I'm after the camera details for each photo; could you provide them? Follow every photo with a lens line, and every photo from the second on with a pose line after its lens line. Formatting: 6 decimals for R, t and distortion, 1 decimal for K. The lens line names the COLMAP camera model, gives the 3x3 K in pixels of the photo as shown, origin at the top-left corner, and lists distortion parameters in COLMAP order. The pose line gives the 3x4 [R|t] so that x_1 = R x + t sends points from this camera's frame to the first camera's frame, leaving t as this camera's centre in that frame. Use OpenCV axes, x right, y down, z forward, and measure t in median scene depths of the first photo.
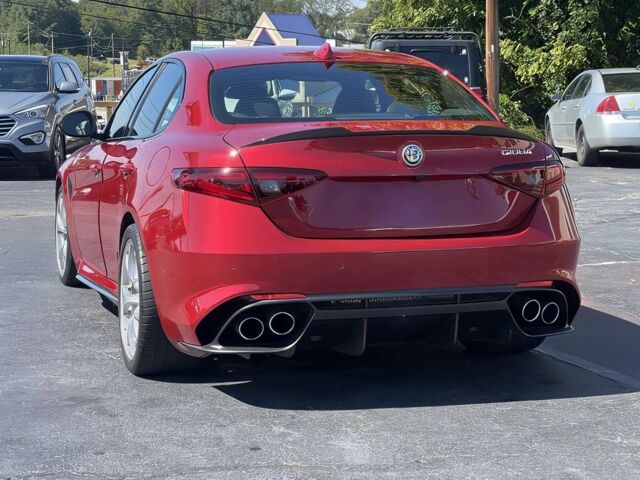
lens RADIAL K [[1417.6, 0, 320.0], [0, 1417.6, 240.0], [0, 0, 1]] dist [0.039267, 0.977235]
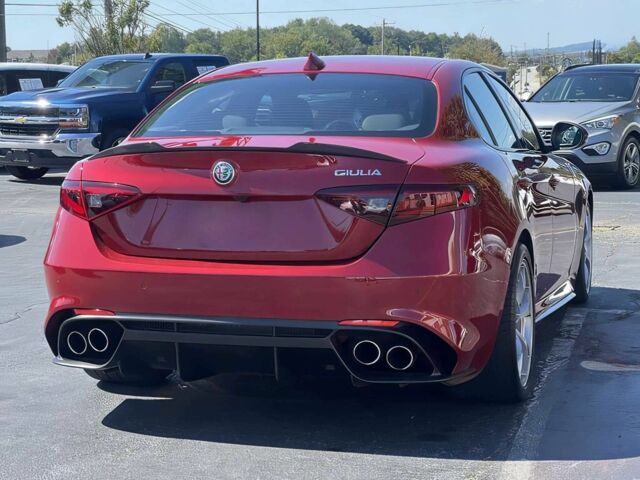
lens RADIAL K [[1417.6, 0, 320.0], [0, 1417.6, 240.0], [0, 0, 1]] dist [0.039267, 0.977235]
pose [[0.842223, 0.052043, -0.536612, 0.617796], [-0.055173, 0.998424, 0.010238, -0.028769], [0.536299, 0.020984, 0.843767, 0.245569]]
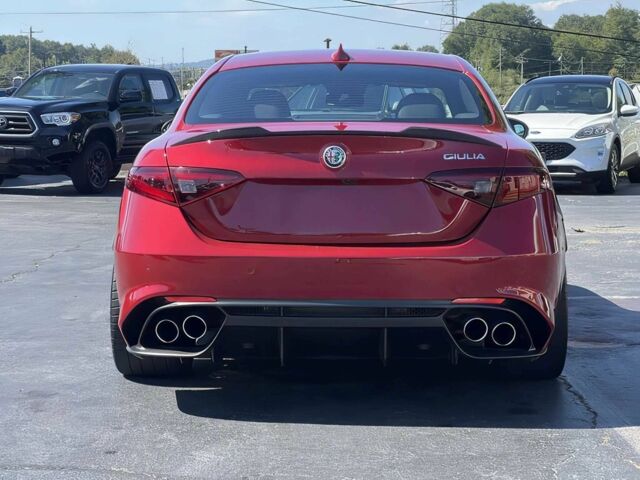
lens RADIAL K [[1417.6, 0, 320.0], [0, 1417.6, 240.0], [0, 0, 1]] dist [0.039267, 0.977235]
pose [[0.949298, 0.034108, -0.312521, 0.350554], [-0.039437, 0.999164, -0.010748, 0.005800], [0.311893, 0.022528, 0.949850, 0.100888]]
